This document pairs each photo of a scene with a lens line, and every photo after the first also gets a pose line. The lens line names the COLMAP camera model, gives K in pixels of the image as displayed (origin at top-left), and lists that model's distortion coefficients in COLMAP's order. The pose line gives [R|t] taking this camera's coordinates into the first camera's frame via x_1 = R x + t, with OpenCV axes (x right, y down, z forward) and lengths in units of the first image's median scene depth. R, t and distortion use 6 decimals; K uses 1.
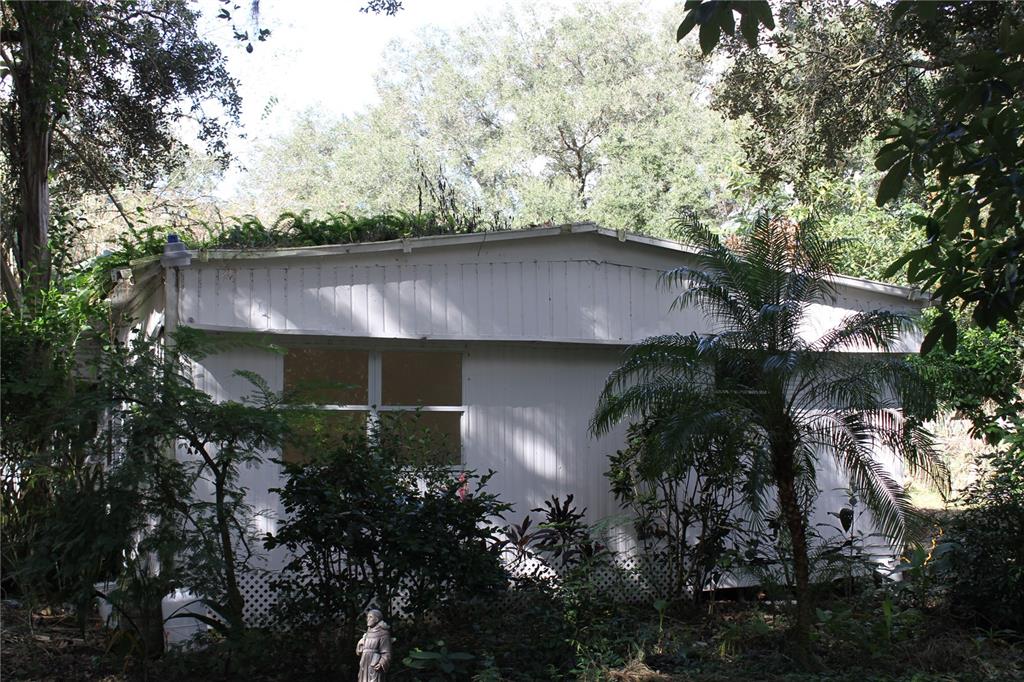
lens RADIAL K [[1269.2, 0, 512.0], [0, 1269.2, 341.0], [0, 0, 1]] dist [-0.065377, 0.010678]
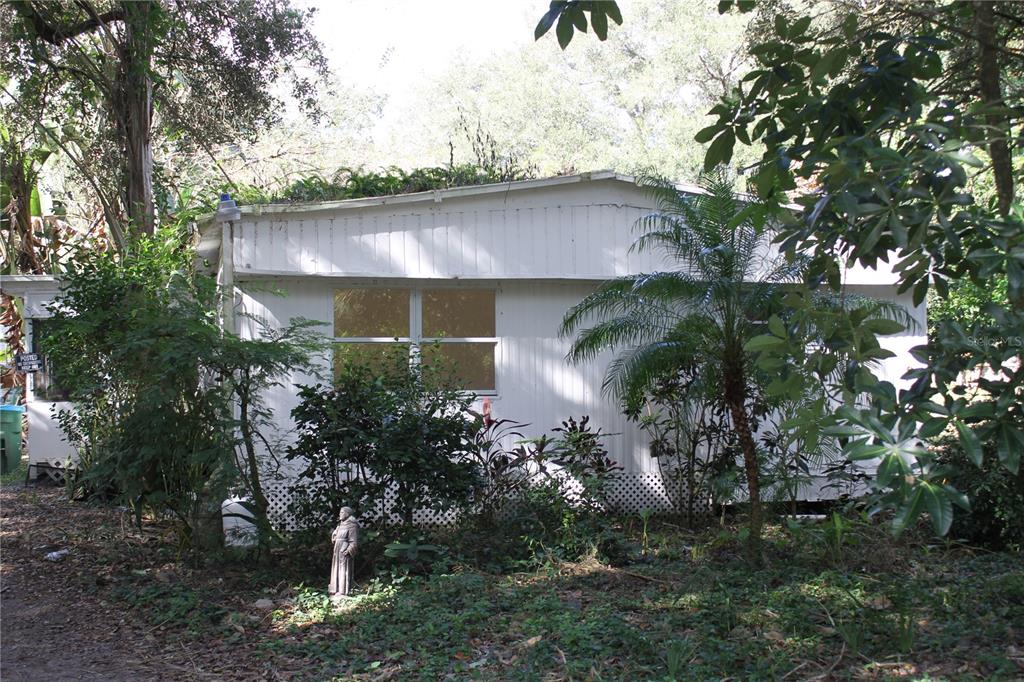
lens RADIAL K [[1269.2, 0, 512.0], [0, 1269.2, 341.0], [0, 0, 1]] dist [-0.065377, 0.010678]
pose [[0.989684, -0.007366, -0.143076, 0.134453], [0.015445, 0.998343, 0.055434, -0.007530], [0.142431, -0.057072, 0.988158, -0.105235]]
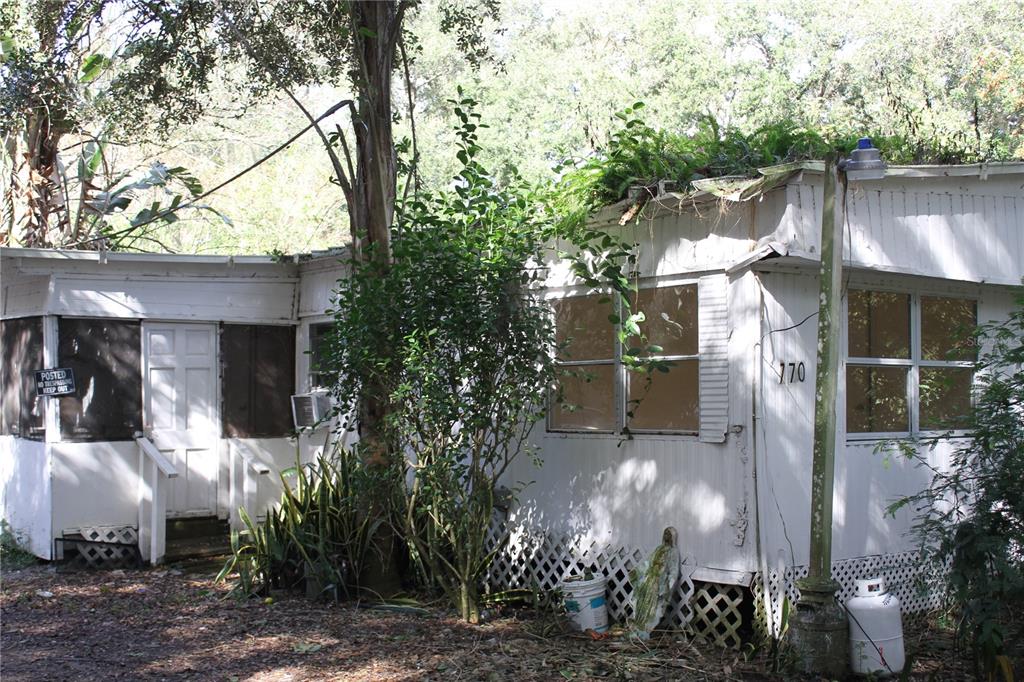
lens RADIAL K [[1262.3, 0, 512.0], [0, 1262.3, 341.0], [0, 0, 1]] dist [-0.008203, -0.002490]
pose [[0.970373, 0.016746, 0.241031, -0.547627], [-0.026358, 0.998978, 0.036710, 0.014354], [-0.240170, -0.041976, 0.969823, 0.251886]]
